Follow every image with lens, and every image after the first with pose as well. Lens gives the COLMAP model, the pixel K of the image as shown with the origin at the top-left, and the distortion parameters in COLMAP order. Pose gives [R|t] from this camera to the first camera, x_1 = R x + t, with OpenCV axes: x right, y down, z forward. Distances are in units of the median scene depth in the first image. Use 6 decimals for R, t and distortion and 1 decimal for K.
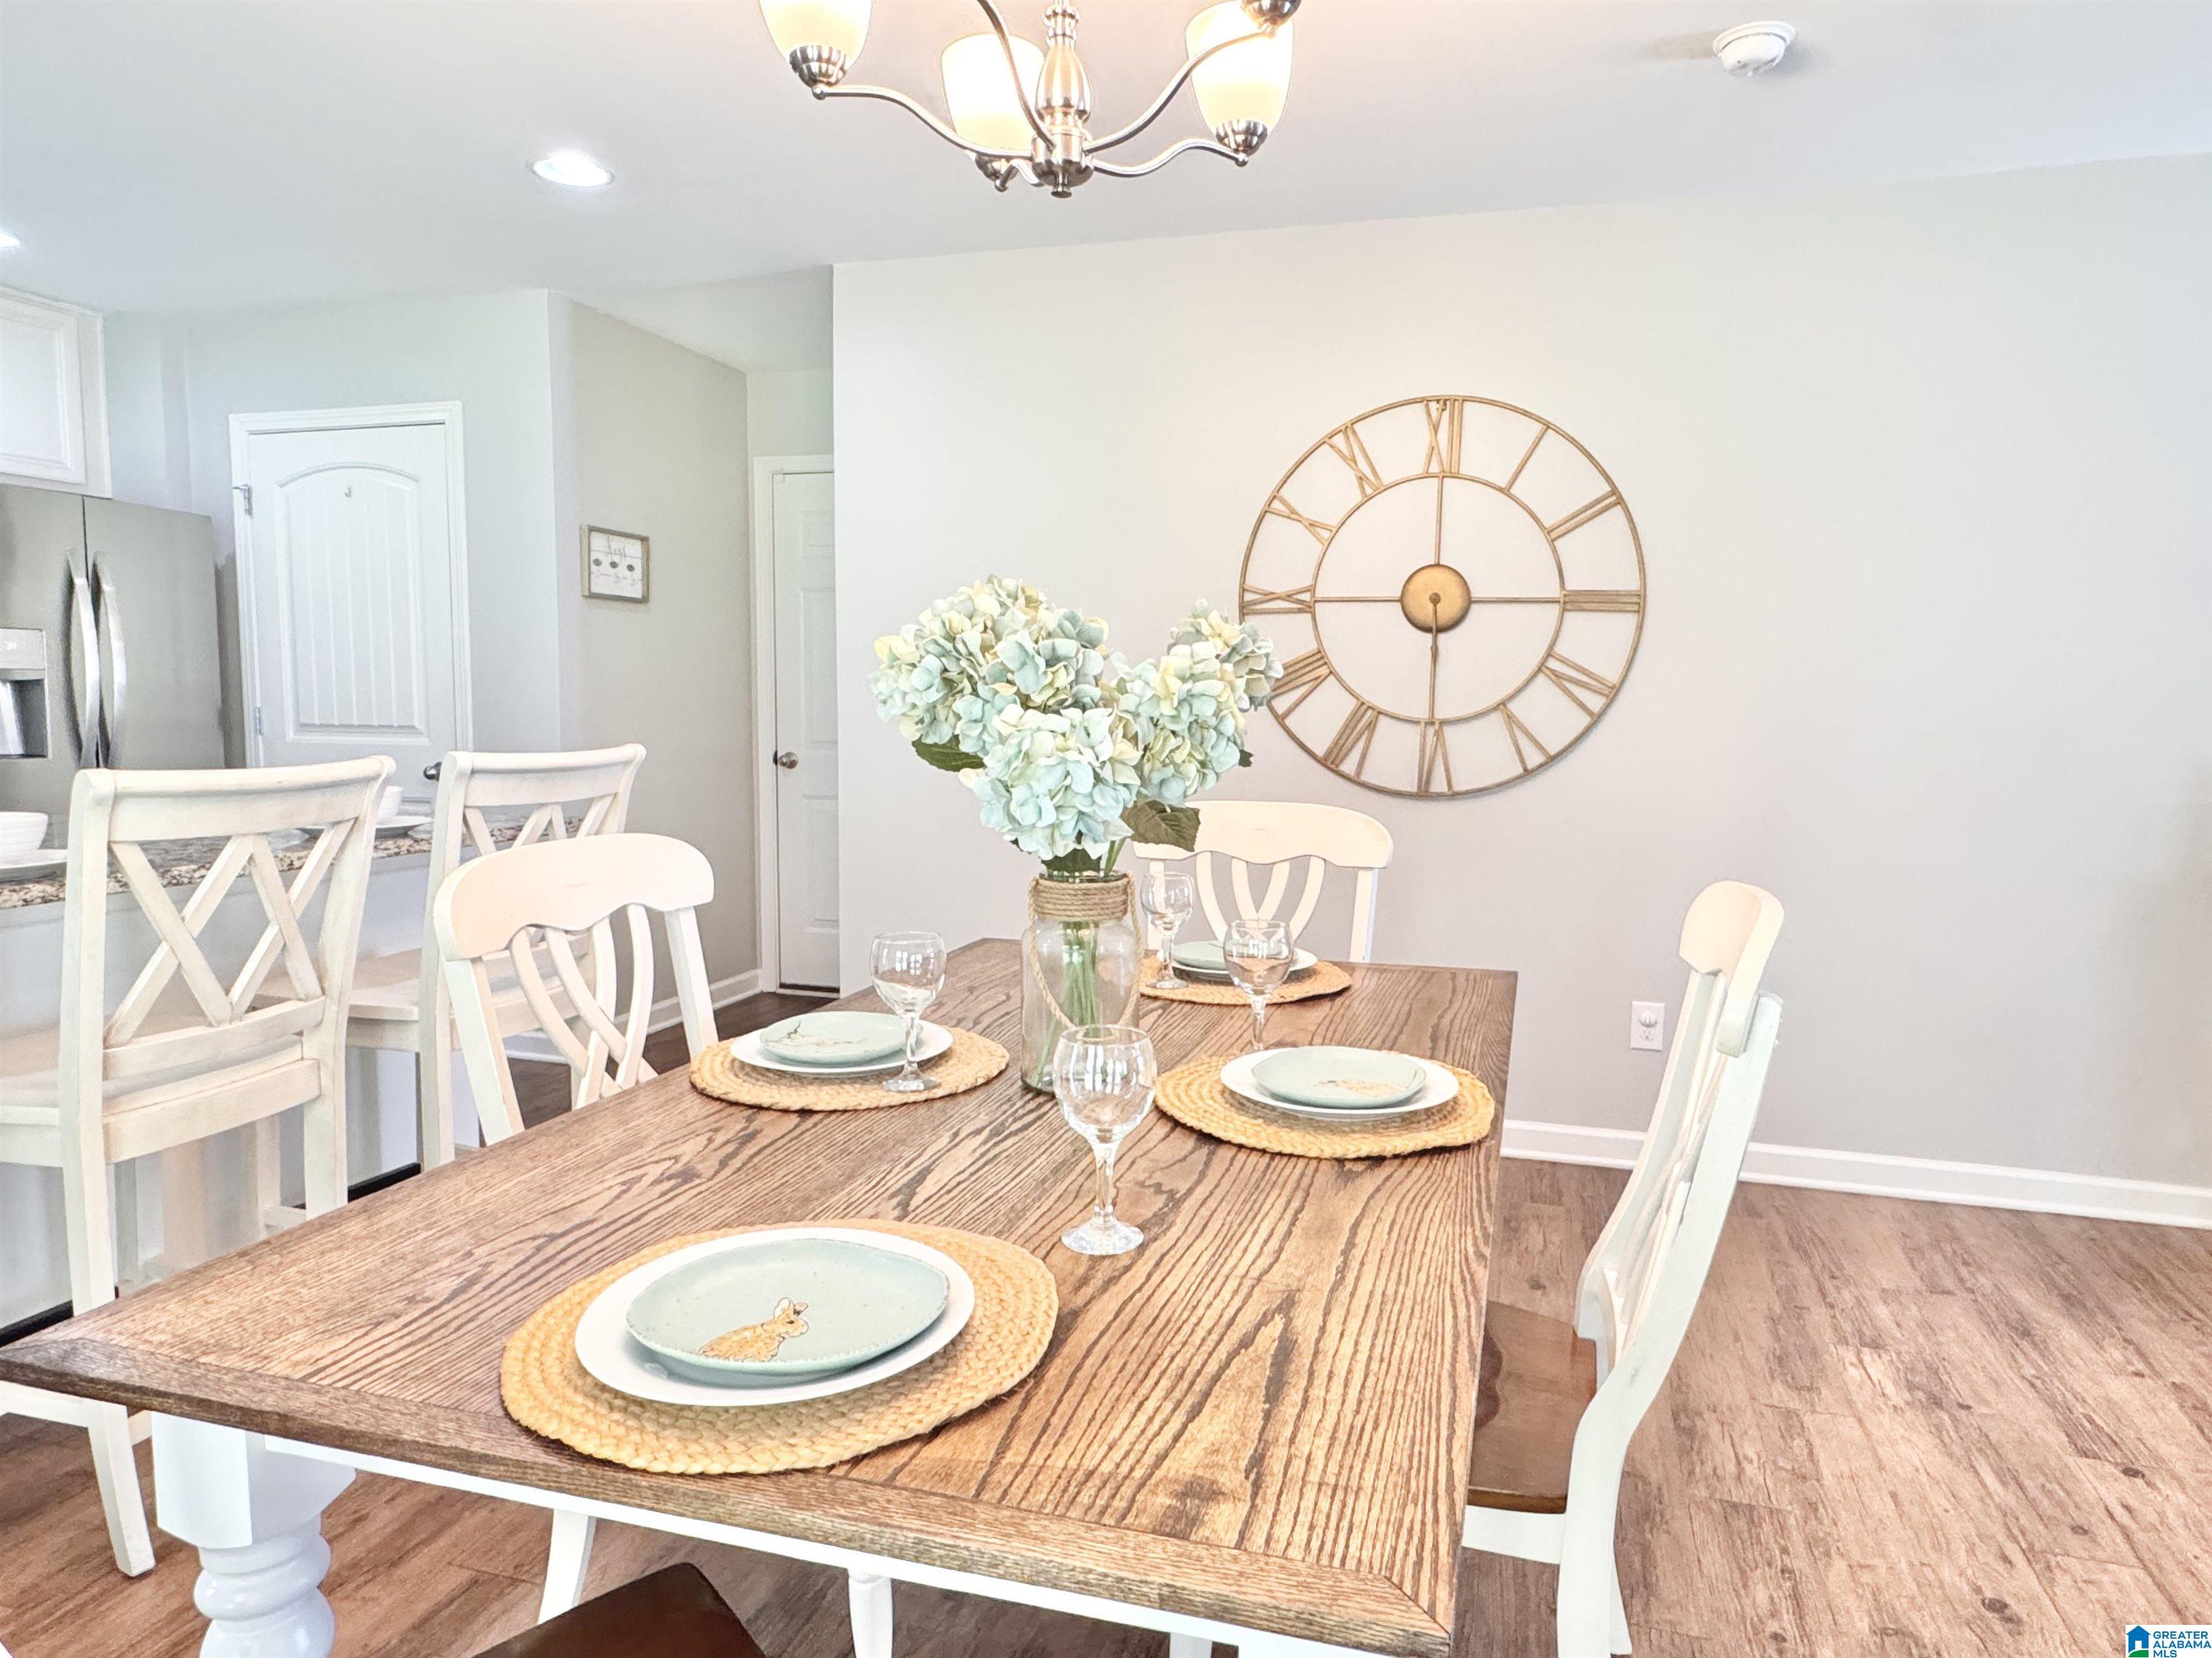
lens RADIAL K [[1361.7, 0, 1106.0], [0, 1361.7, 829.0], [0, 0, 1]] dist [-0.004676, -0.001306]
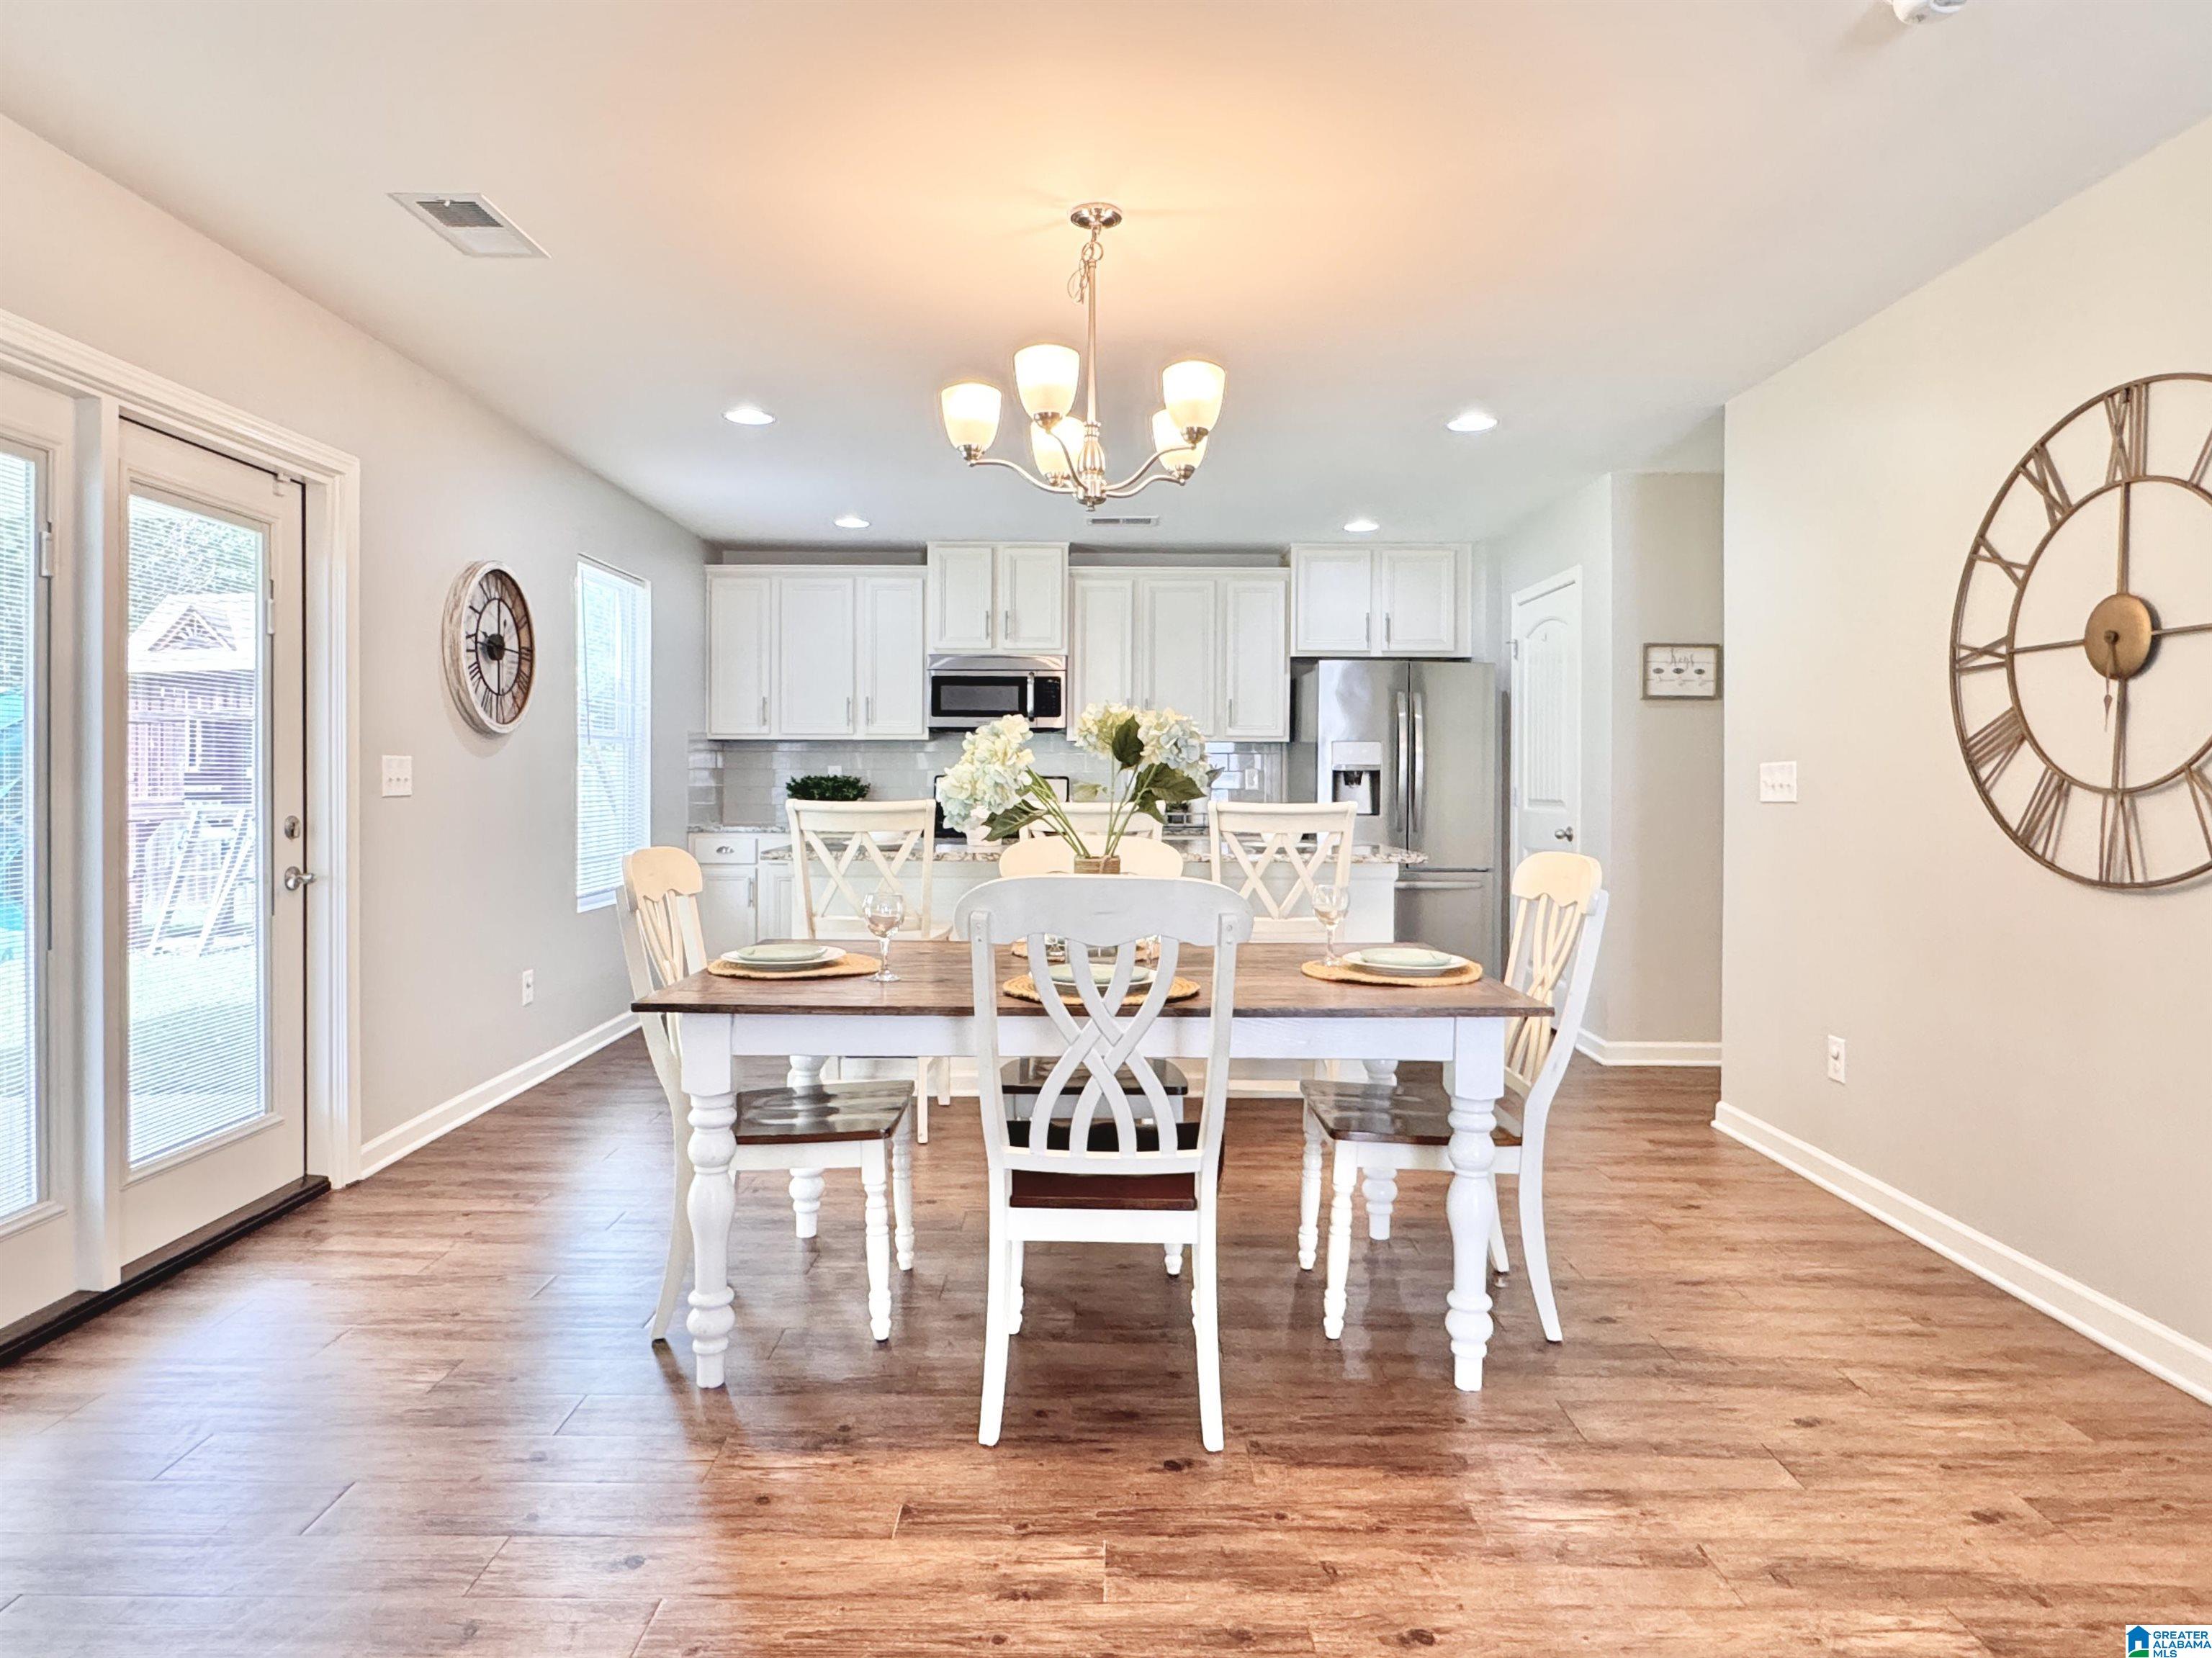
lens RADIAL K [[1321.5, 0, 1106.9], [0, 1321.5, 787.2], [0, 0, 1]] dist [0.000887, -0.000237]
pose [[0.279359, -0.005490, -0.960171, 0.801687], [-0.095499, 0.994867, -0.033474, -0.000007], [0.955426, 0.101046, 0.277400, 0.229795]]
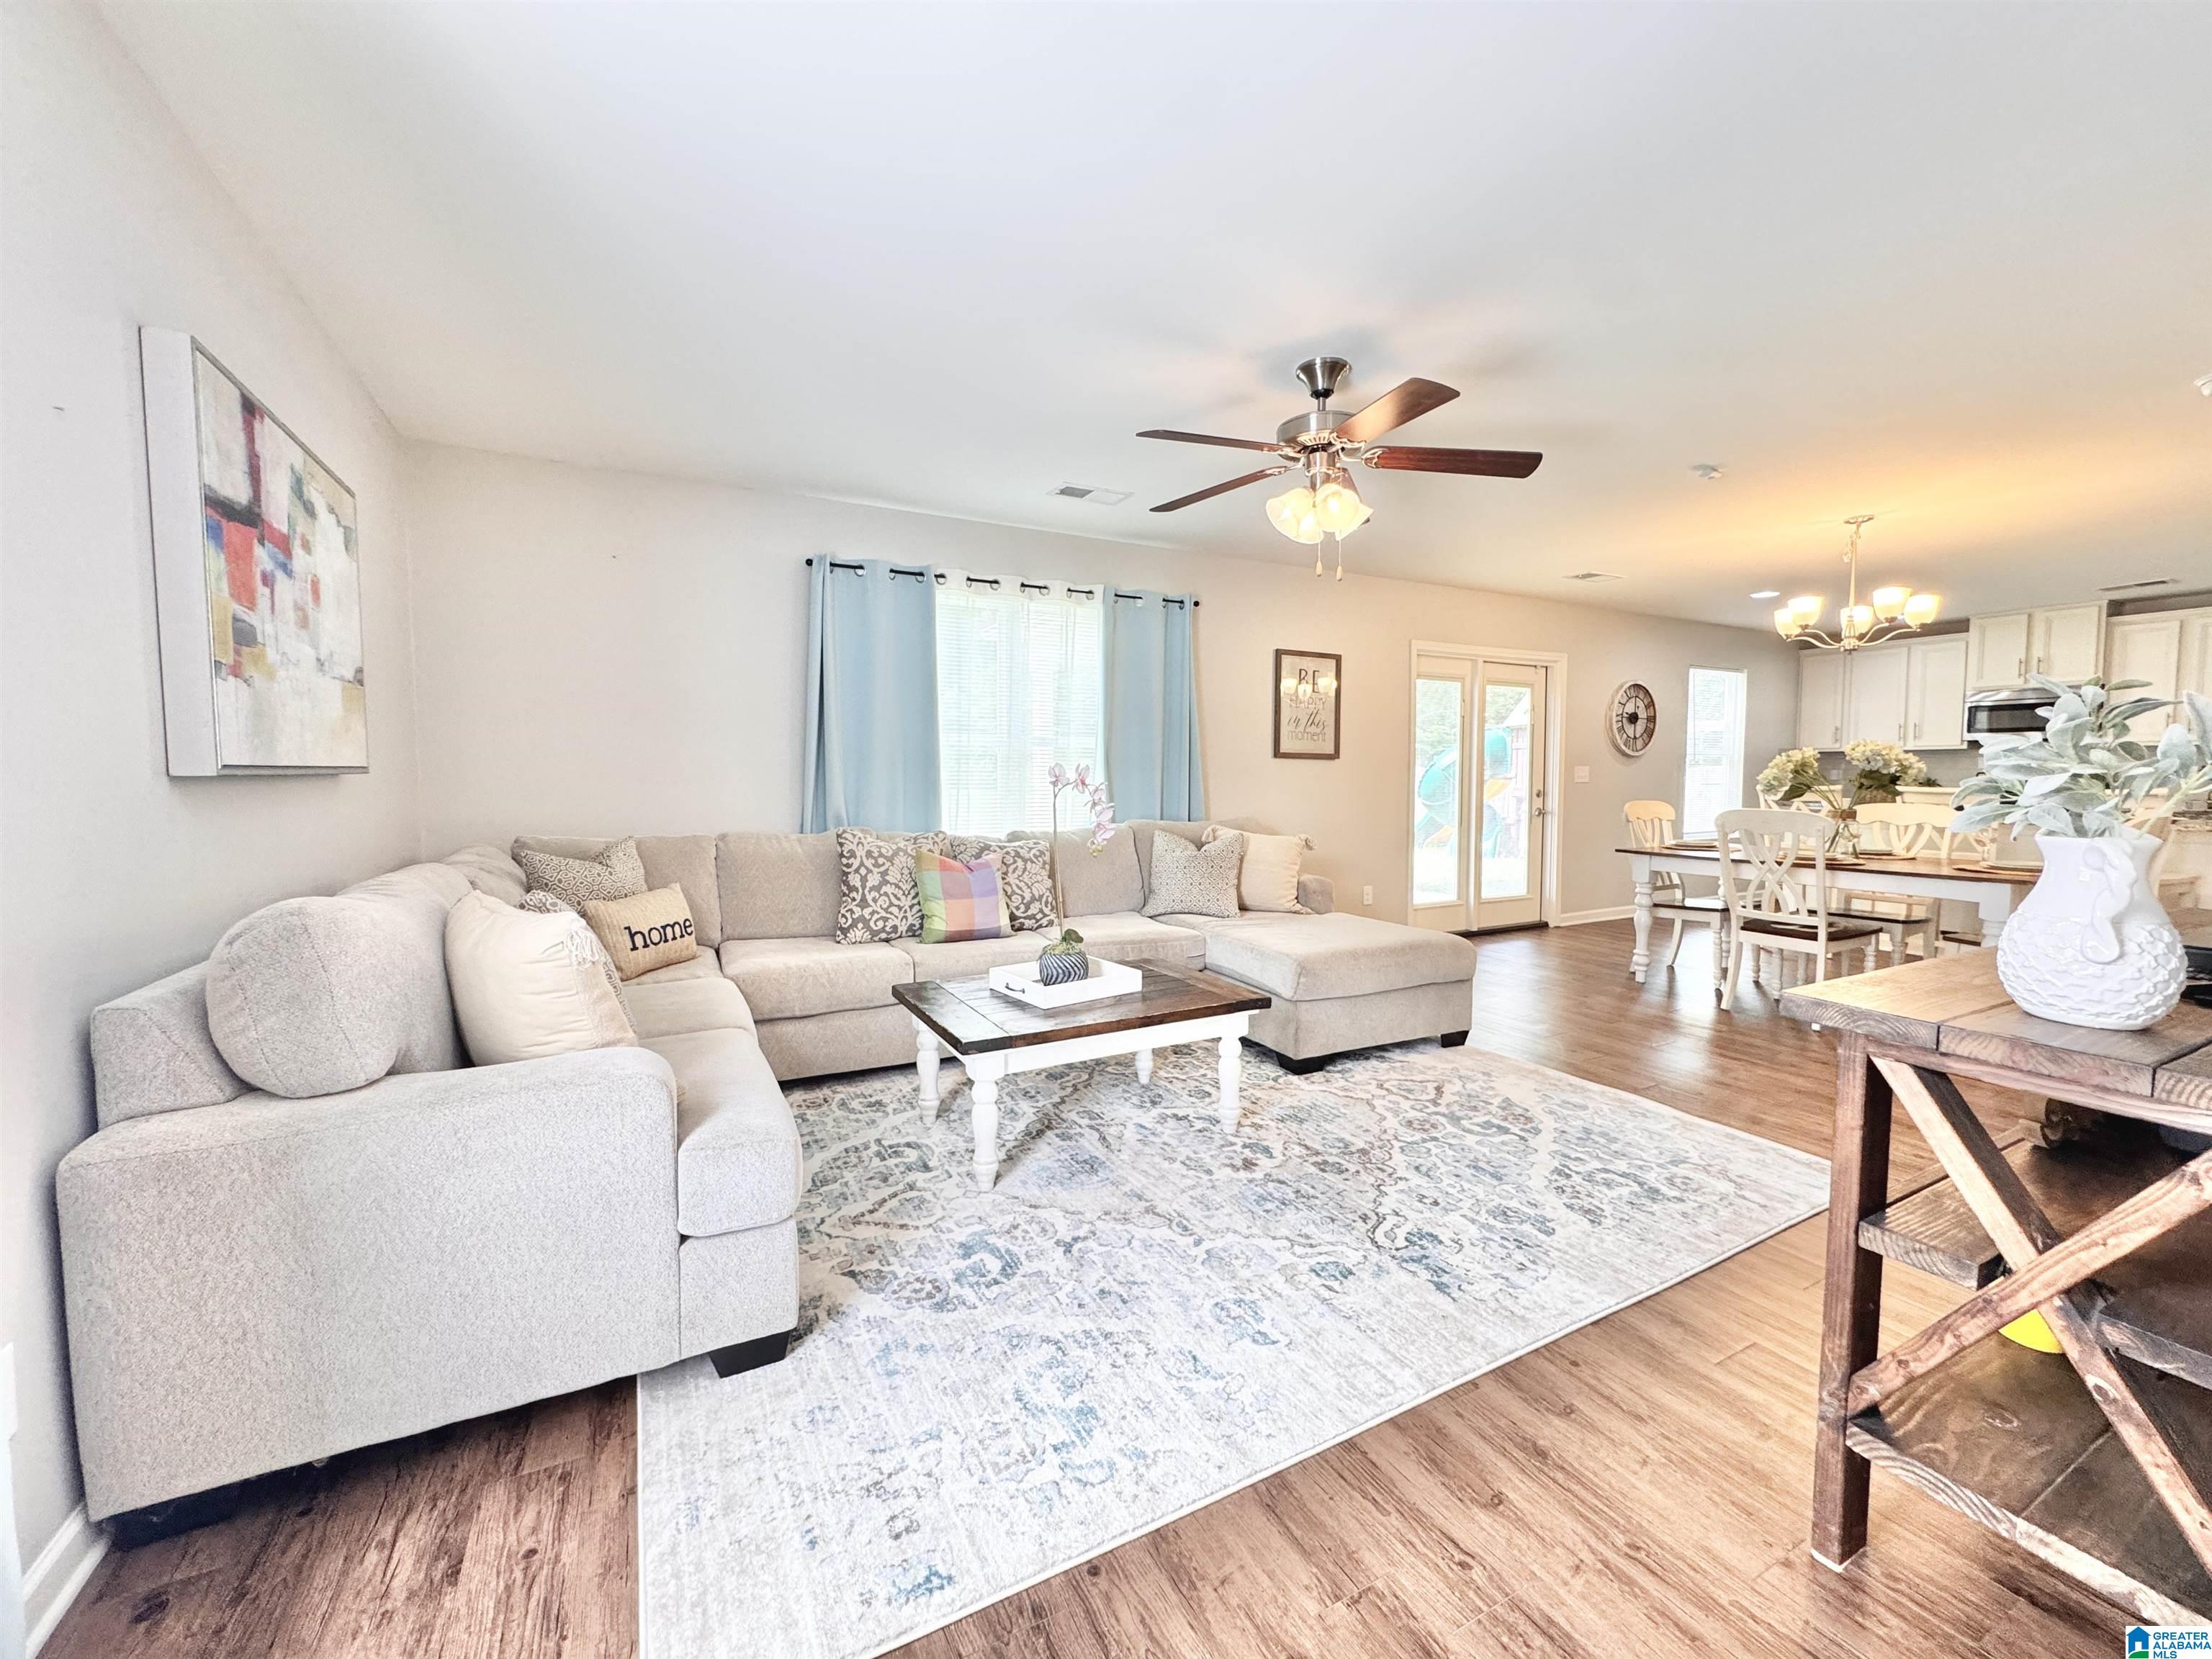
lens RADIAL K [[882.1, 0, 1106.0], [0, 882.1, 829.5], [0, 0, 1]] dist [-0.004175, -0.000038]
pose [[-0.722350, 0.029843, -0.690883, 1.619605], [-0.077429, 0.989296, 0.123688, -0.027934], [0.687179, 0.142840, -0.712307, 0.632492]]
